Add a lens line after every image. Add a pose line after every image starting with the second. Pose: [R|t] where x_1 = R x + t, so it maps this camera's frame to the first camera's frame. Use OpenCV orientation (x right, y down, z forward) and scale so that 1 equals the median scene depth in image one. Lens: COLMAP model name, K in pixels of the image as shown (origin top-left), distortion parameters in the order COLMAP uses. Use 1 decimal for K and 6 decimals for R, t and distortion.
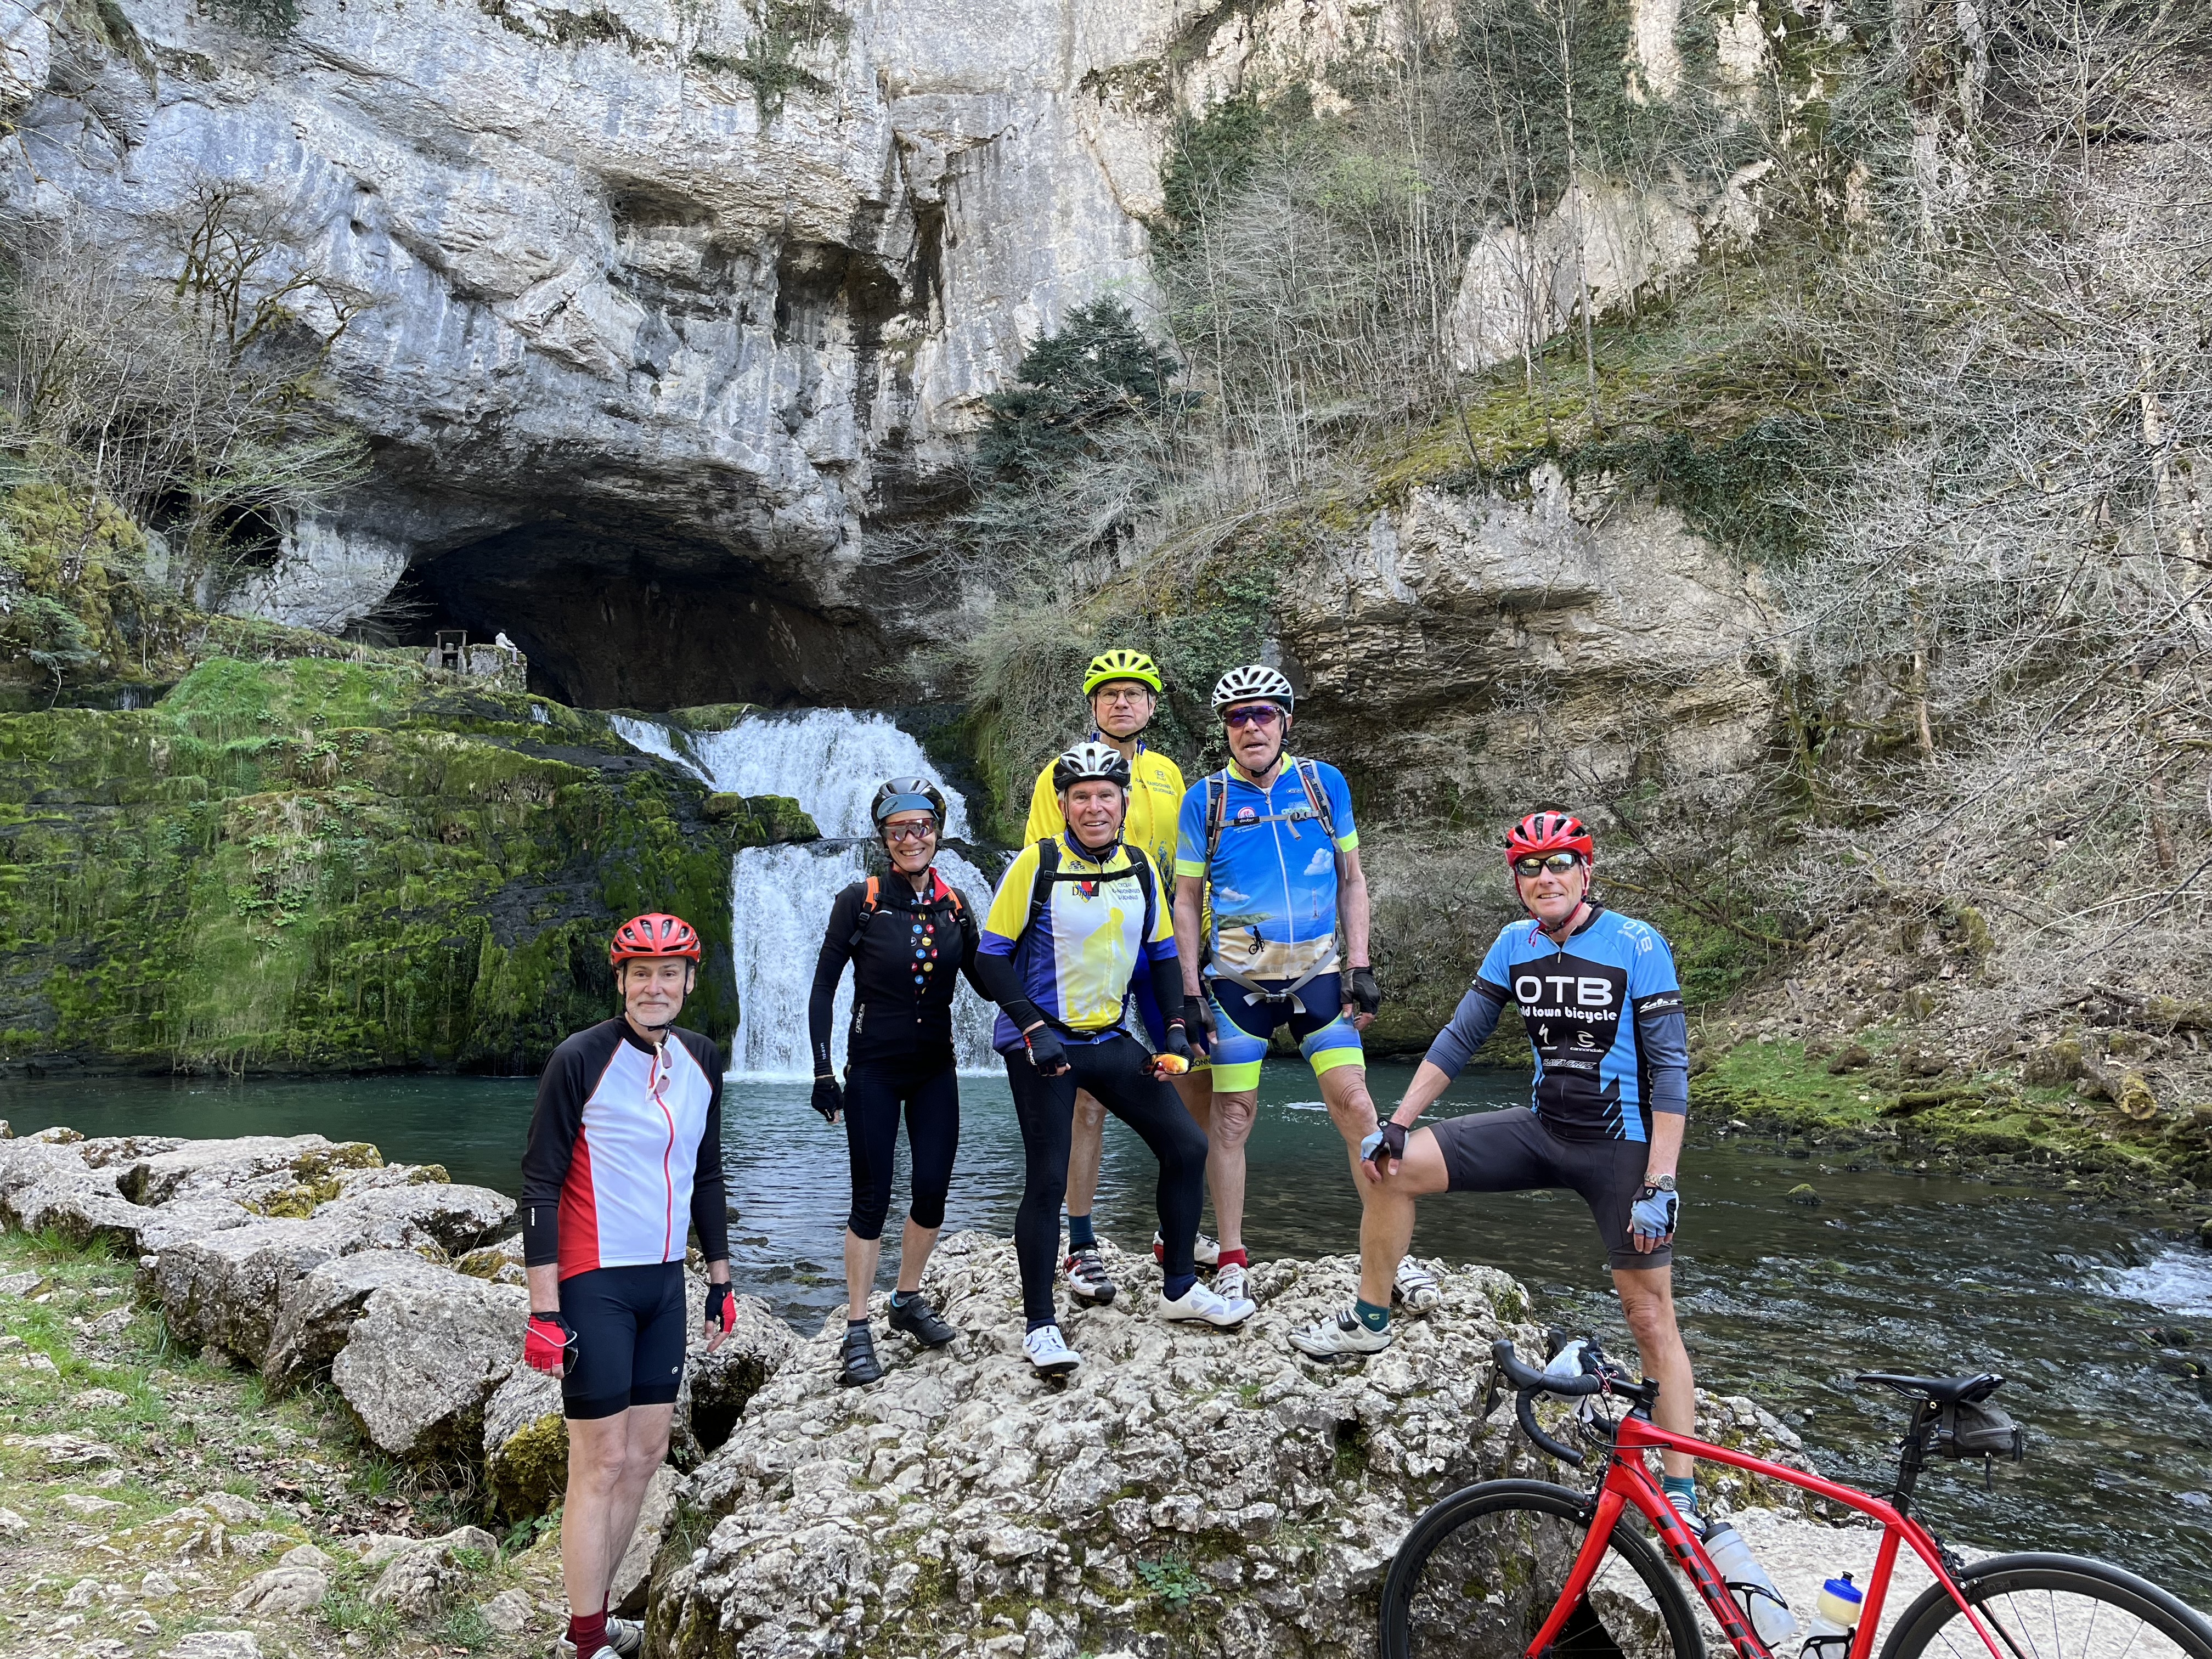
lens RADIAL K [[1703.7, 0, 1112.1], [0, 1703.7, 833.8], [0, 0, 1]] dist [0.054482, -0.048554]
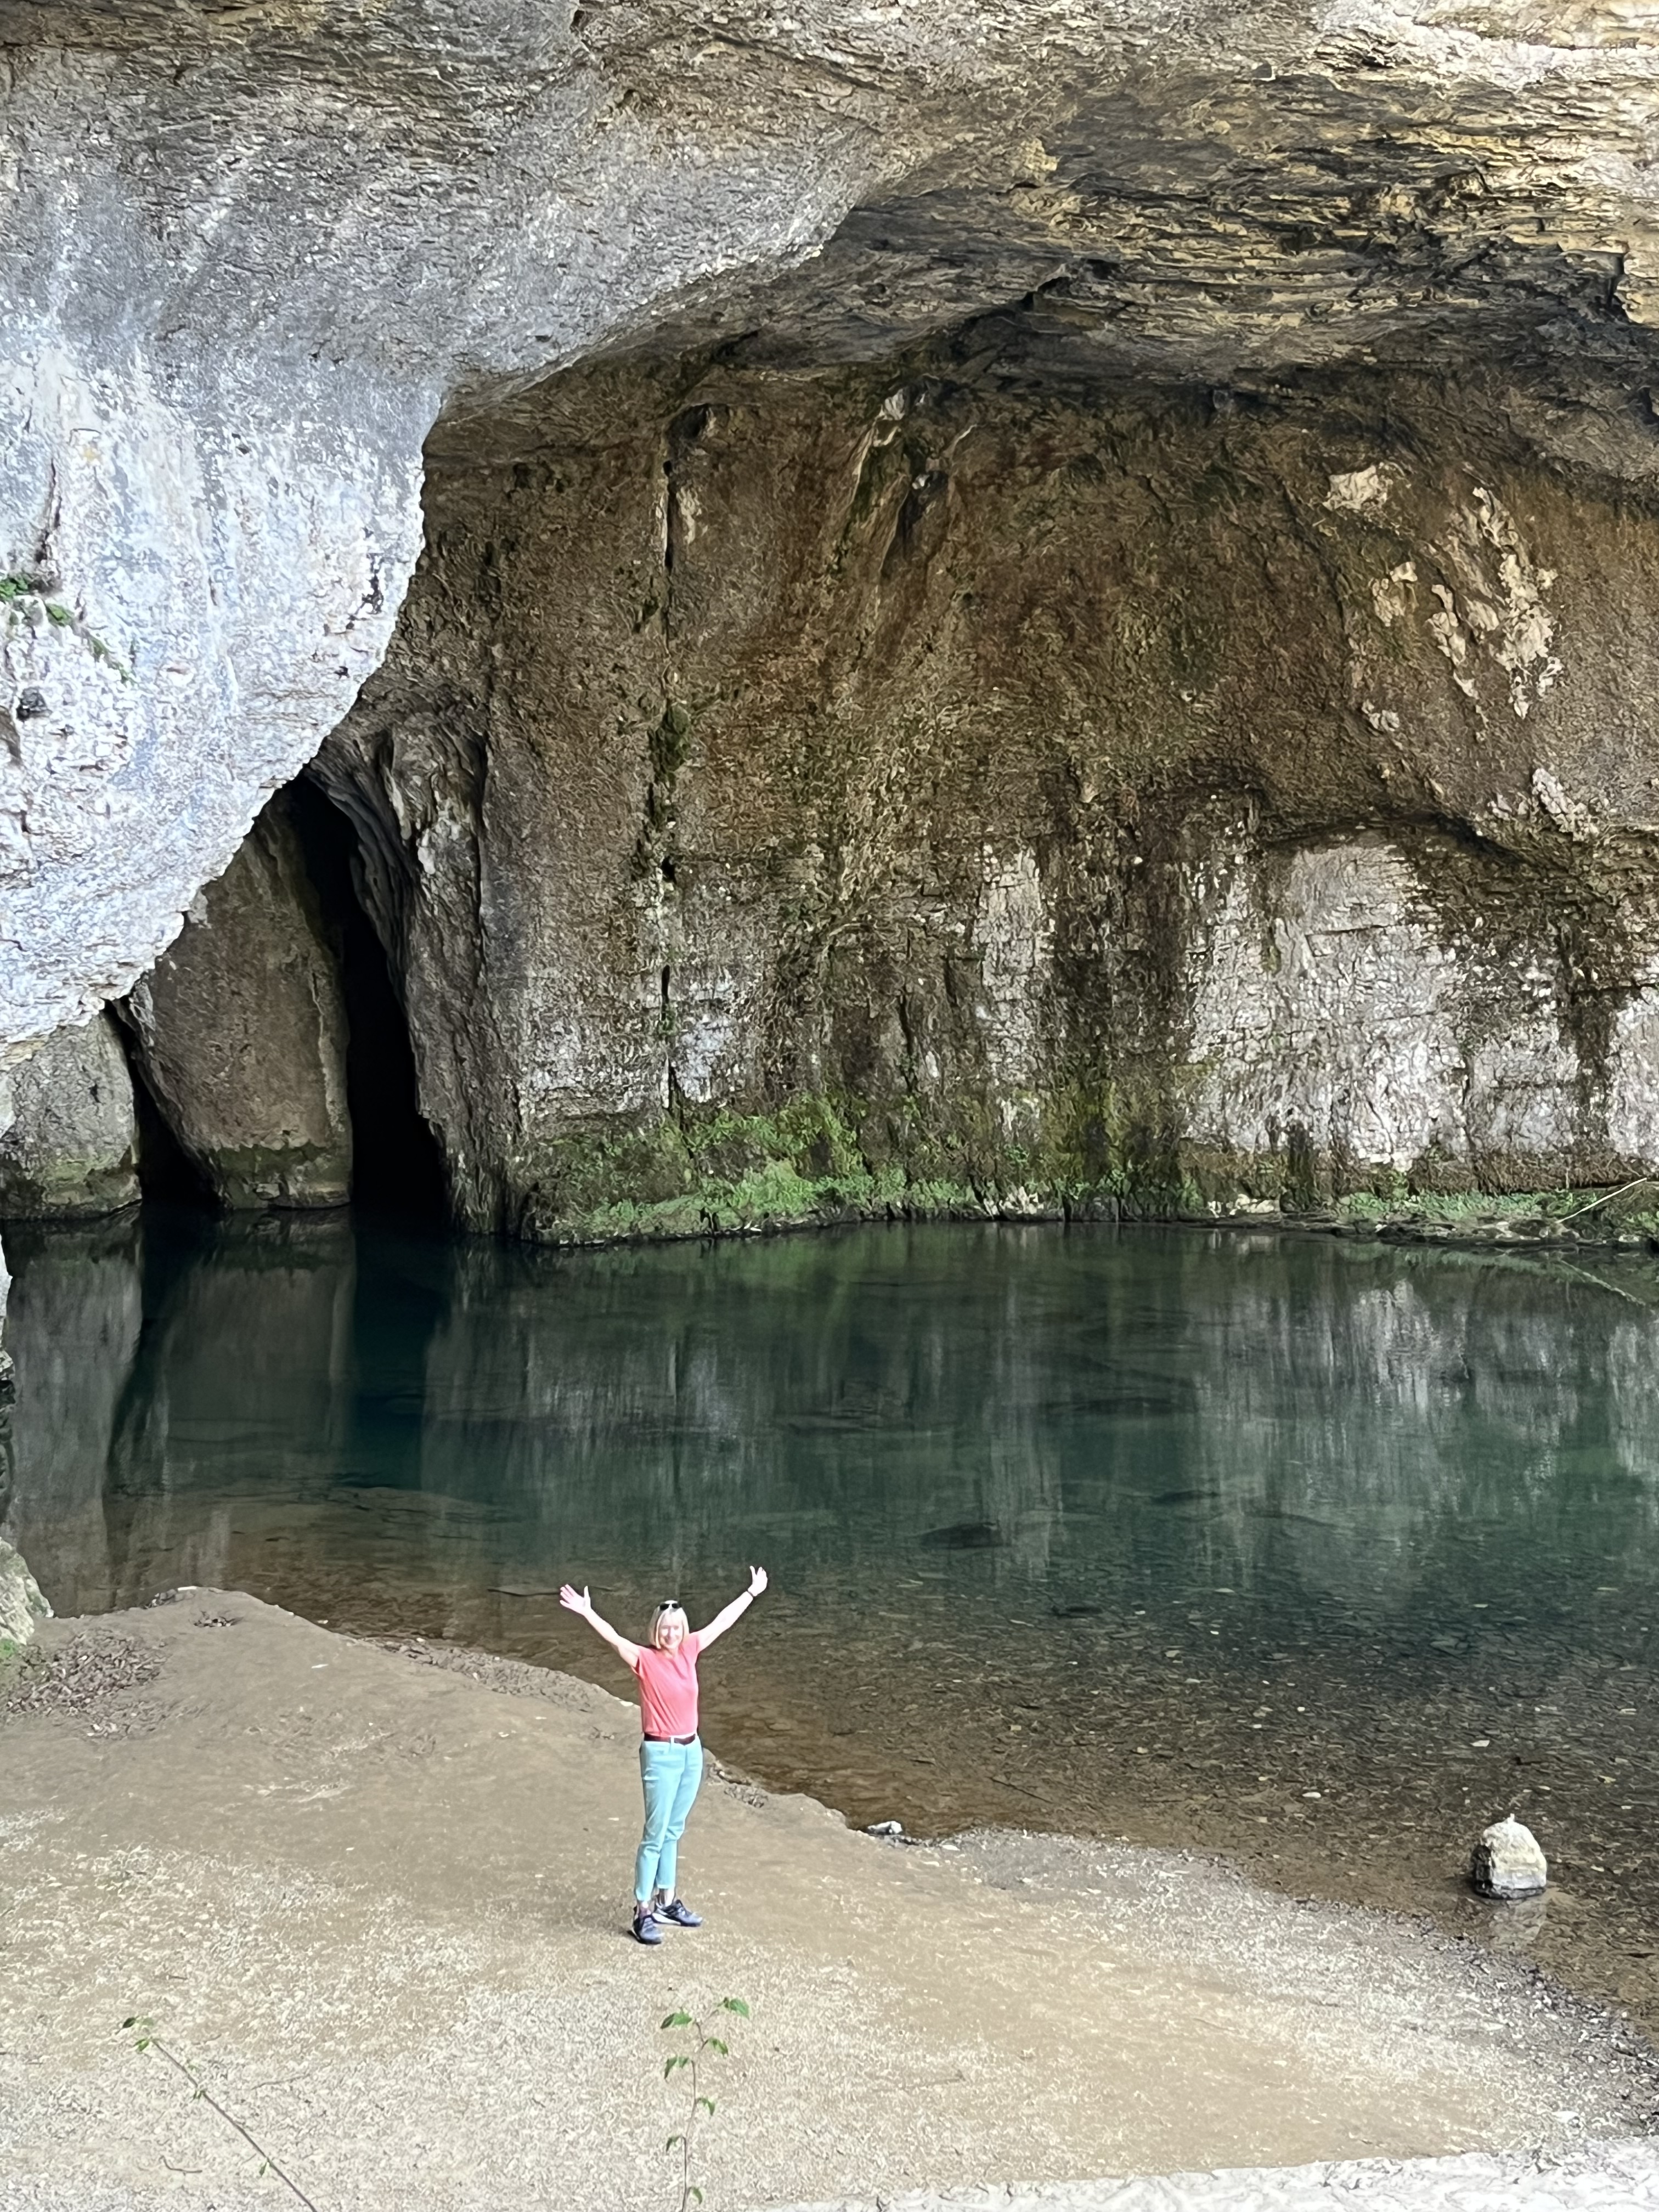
lens RADIAL K [[3342.3, 0, 833.6], [0, 3342.3, 1104.2], [0, 0, 1]] dist [0.033986, 0.000000]
pose [[0.983820, -0.055550, 0.170329, -0.459220], [0.026170, 0.985078, 0.170106, -0.164517], [-0.177237, -0.162896, 0.970593, 0.702206]]
